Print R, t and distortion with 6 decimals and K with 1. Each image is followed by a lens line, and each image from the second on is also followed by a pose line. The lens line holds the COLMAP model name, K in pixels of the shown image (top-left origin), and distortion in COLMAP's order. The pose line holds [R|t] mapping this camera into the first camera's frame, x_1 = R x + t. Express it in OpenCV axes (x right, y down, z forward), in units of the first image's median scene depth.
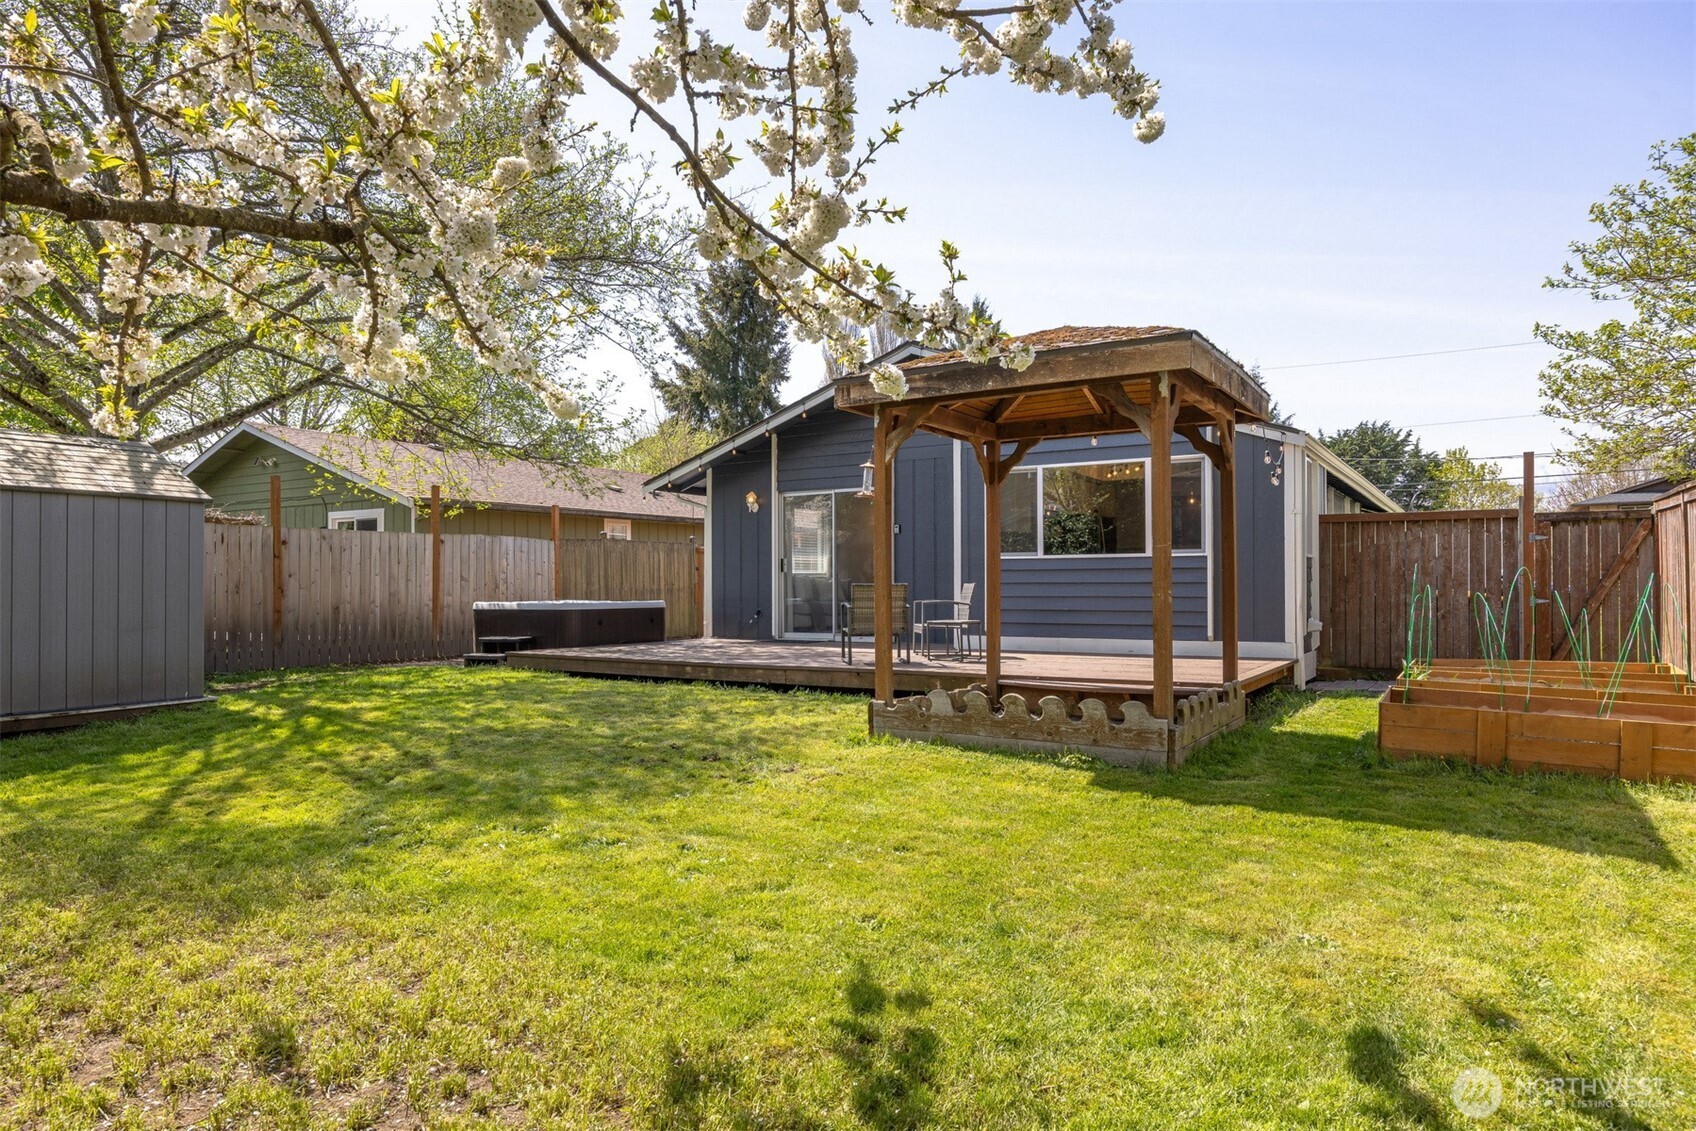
lens RADIAL K [[1038.3, 0, 810.8], [0, 1038.3, 576.0], [0, 0, 1]] dist [0.001713, -0.000260]
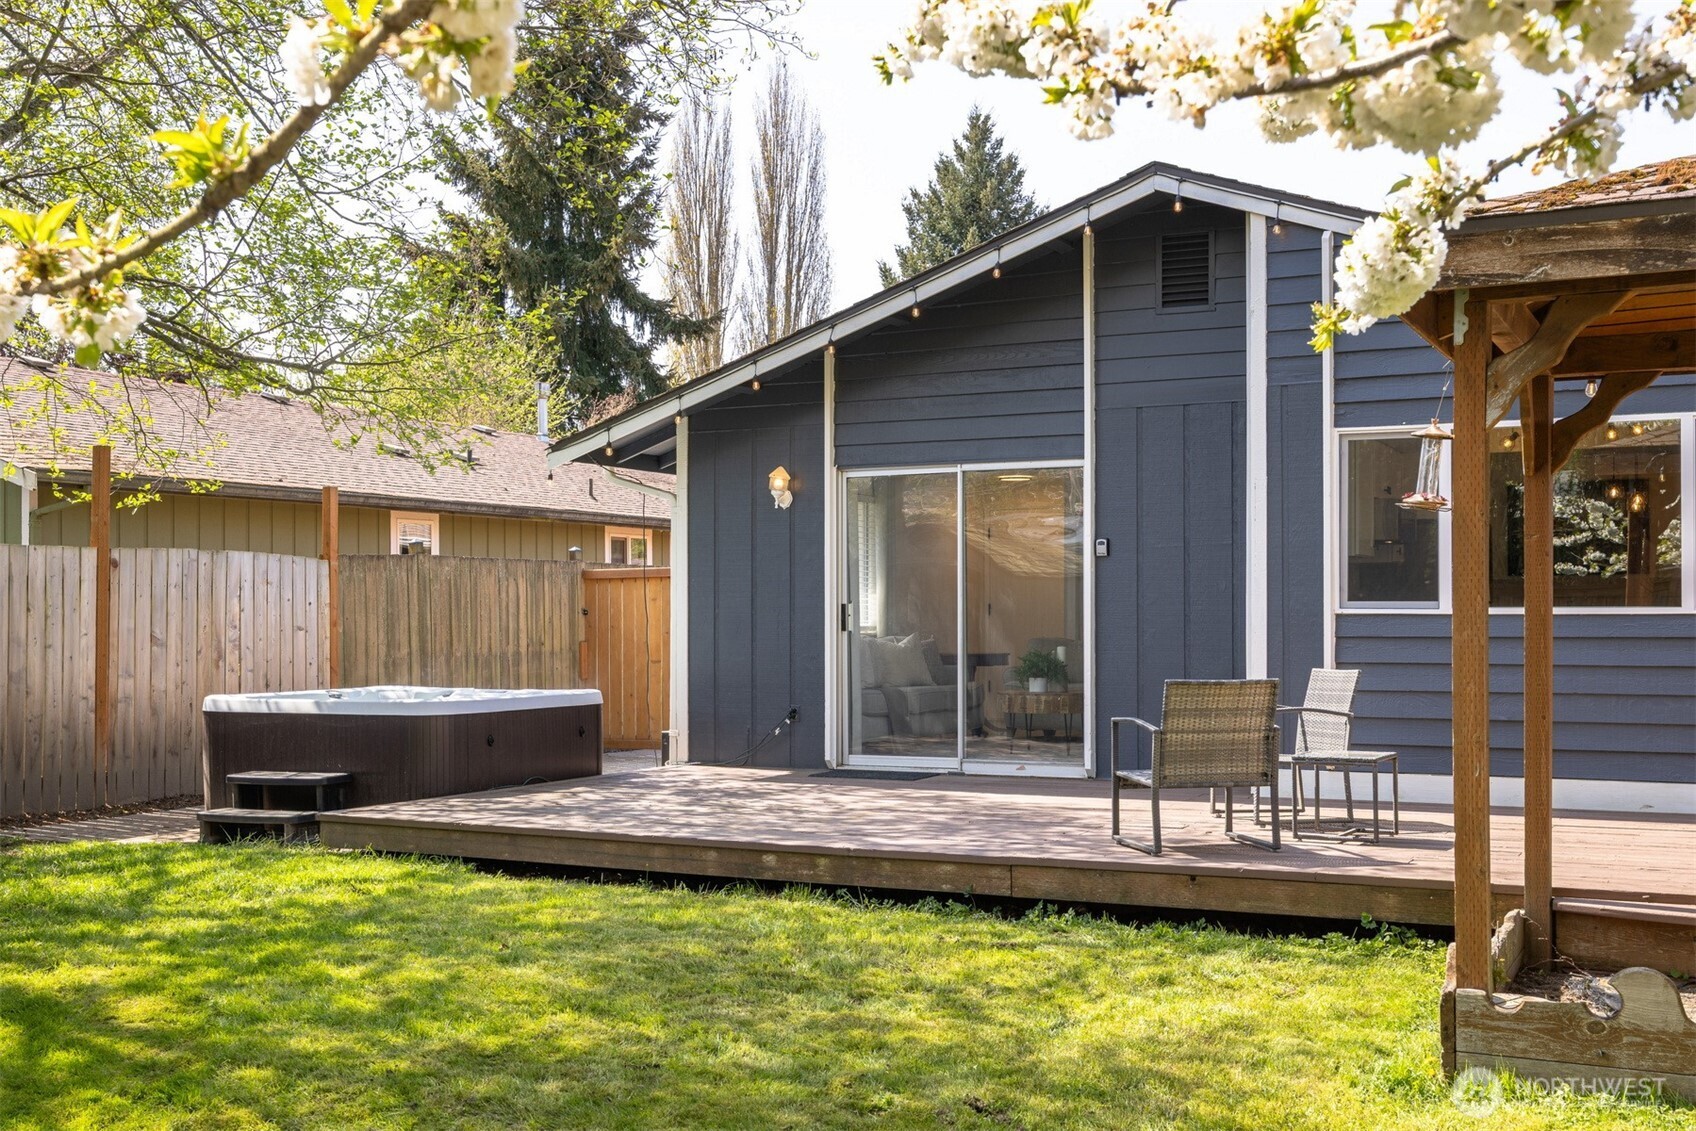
lens RADIAL K [[1836.3, 0, 808.5], [0, 1836.3, 611.4], [0, 0, 1]] dist [-0.010412, 0.010461]
pose [[0.994212, 0.001787, 0.107421, -0.134739], [-0.002448, 0.999979, 0.006018, -0.017972], [-0.107408, -0.006247, 0.994195, 0.136333]]
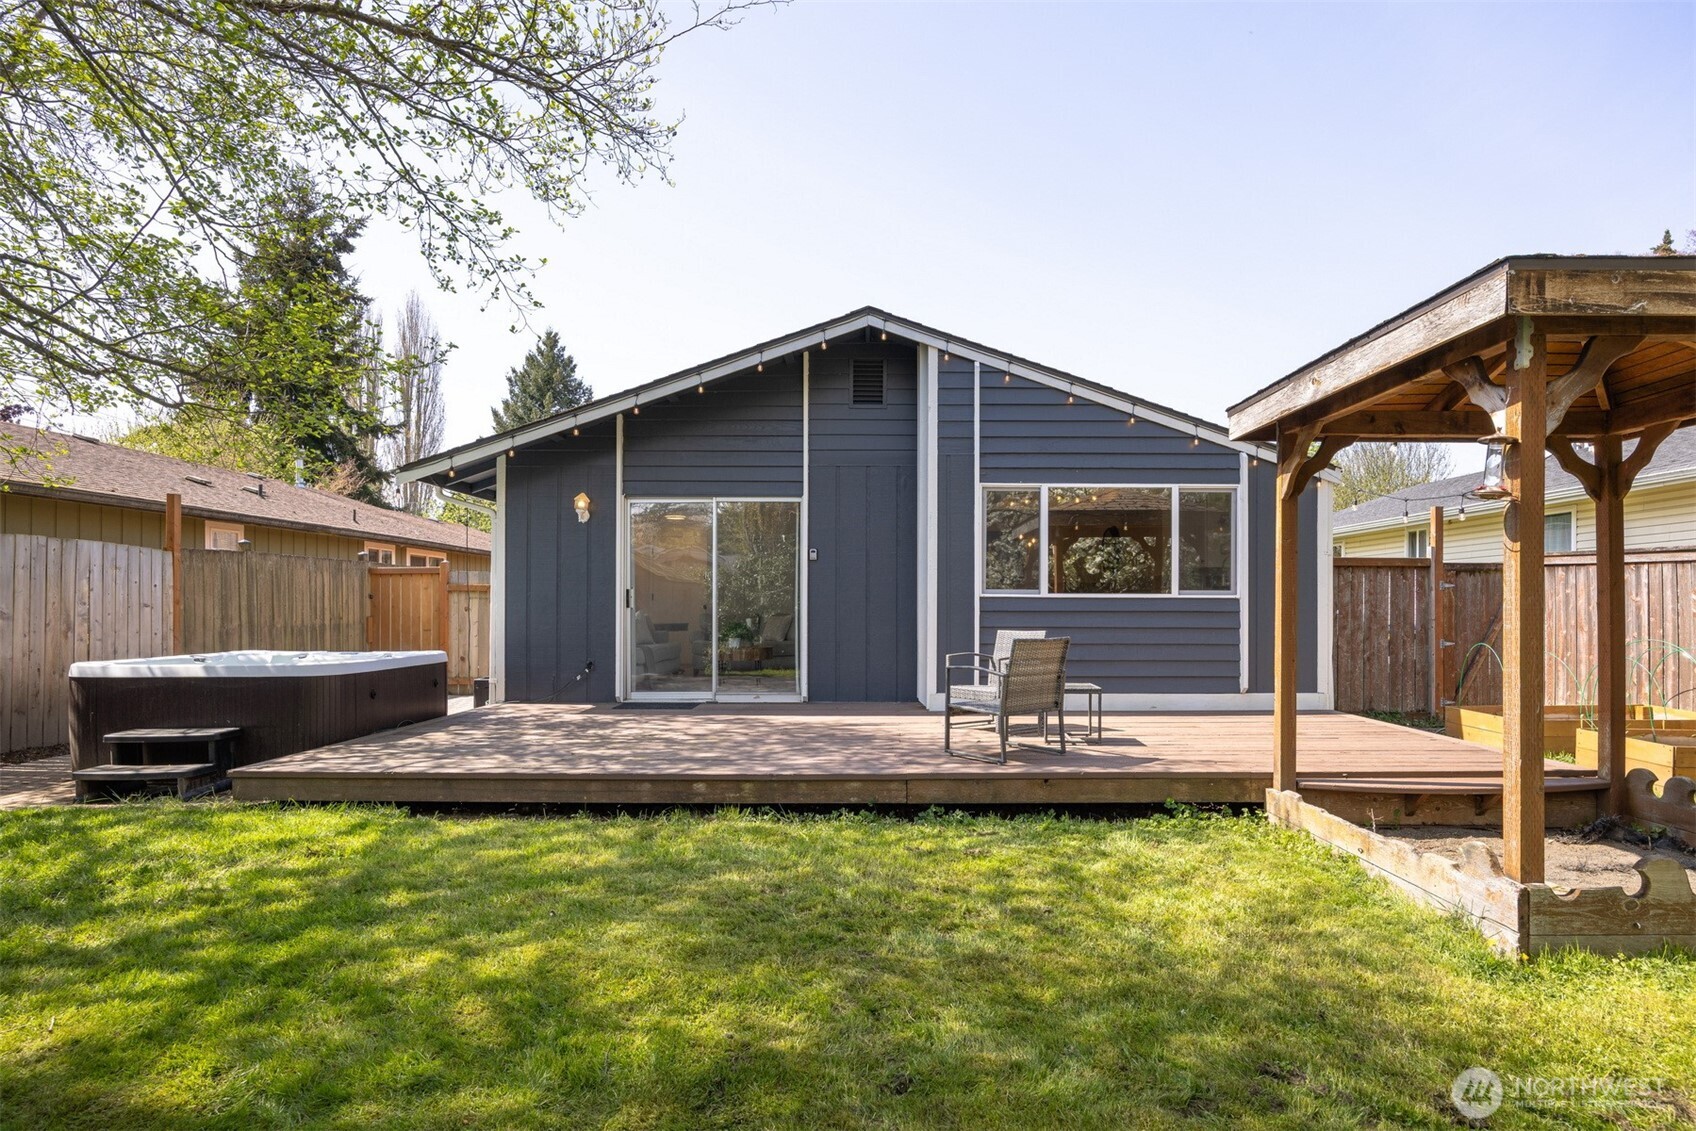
lens RADIAL K [[891.7, 0, 869.9], [0, 891.7, 604.8], [0, 0, 1]] dist [-0.011508, 0.000906]
pose [[0.835241, 0.006659, 0.549844, -0.222043], [-0.010197, 0.999942, 0.003380, -0.009505], [-0.549790, -0.008430, 0.835261, 0.385671]]
